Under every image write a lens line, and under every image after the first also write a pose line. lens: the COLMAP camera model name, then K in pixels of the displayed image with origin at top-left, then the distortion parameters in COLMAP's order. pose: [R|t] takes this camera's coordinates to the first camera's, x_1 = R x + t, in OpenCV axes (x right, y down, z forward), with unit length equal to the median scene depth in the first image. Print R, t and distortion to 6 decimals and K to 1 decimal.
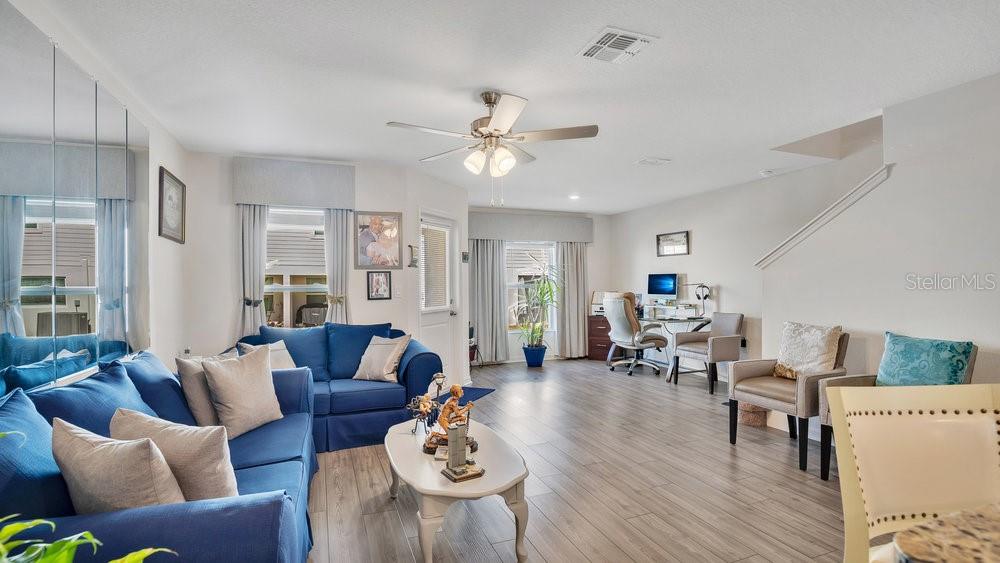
lens RADIAL K [[471.3, 0, 500.0], [0, 471.3, 281.5], [0, 0, 1]] dist [-0.019349, 0.000347]
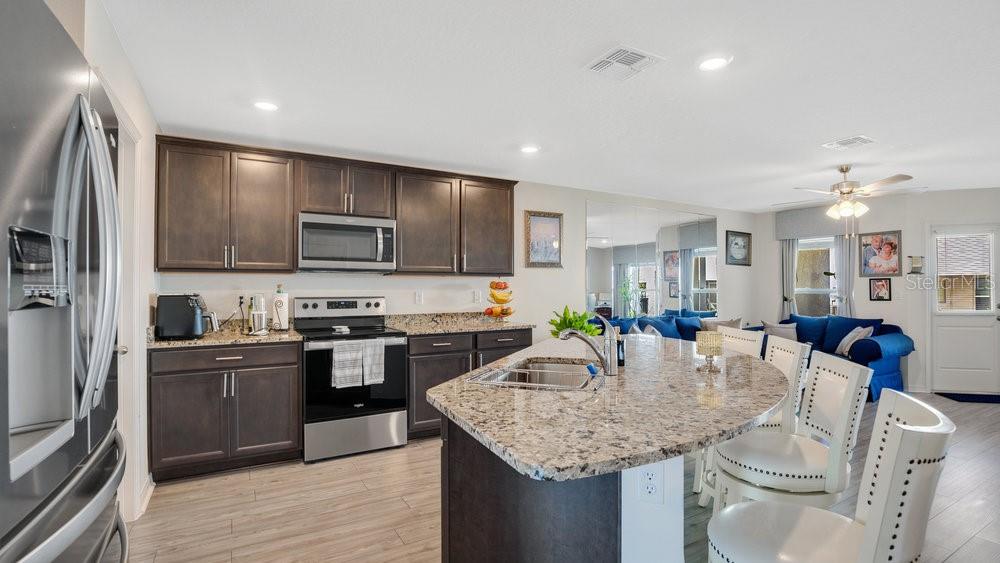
lens RADIAL K [[471.3, 0, 500.0], [0, 471.3, 281.5], [0, 0, 1]] dist [-0.019349, 0.000347]
pose [[0.153645, -0.009524, -0.988080, 0.833894], [0.007538, 0.999936, -0.008466, -0.010213], [0.988097, -0.006148, 0.153707, -0.218273]]
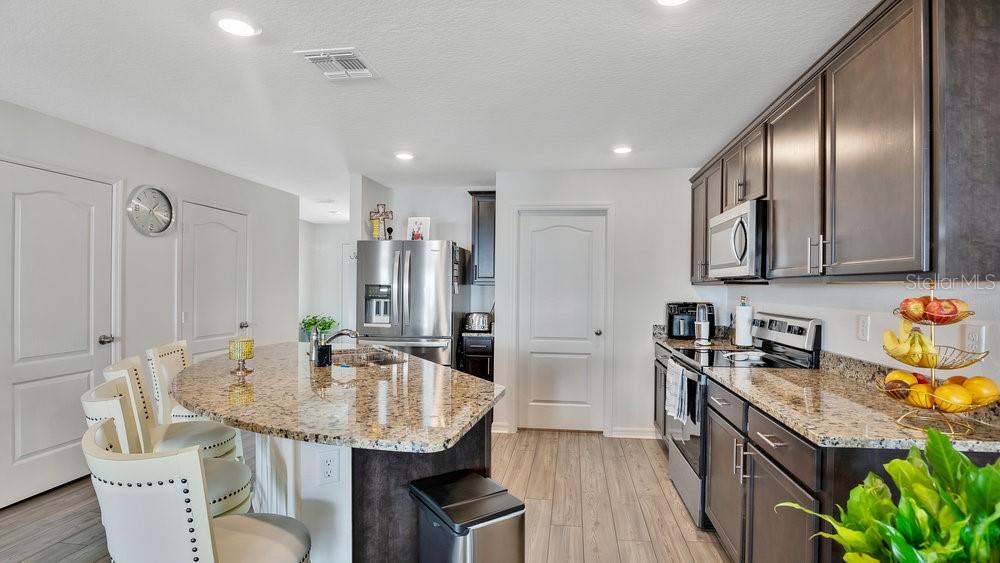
lens RADIAL K [[492.5, 0, 500.0], [0, 492.5, 281.5], [0, 0, 1]] dist [-0.022362, 0.000096]
pose [[-0.873837, 0.008671, 0.486142, -0.060492], [-0.001556, 0.999786, -0.020631, -0.022424], [-0.486217, -0.018784, -0.873636, 0.383230]]
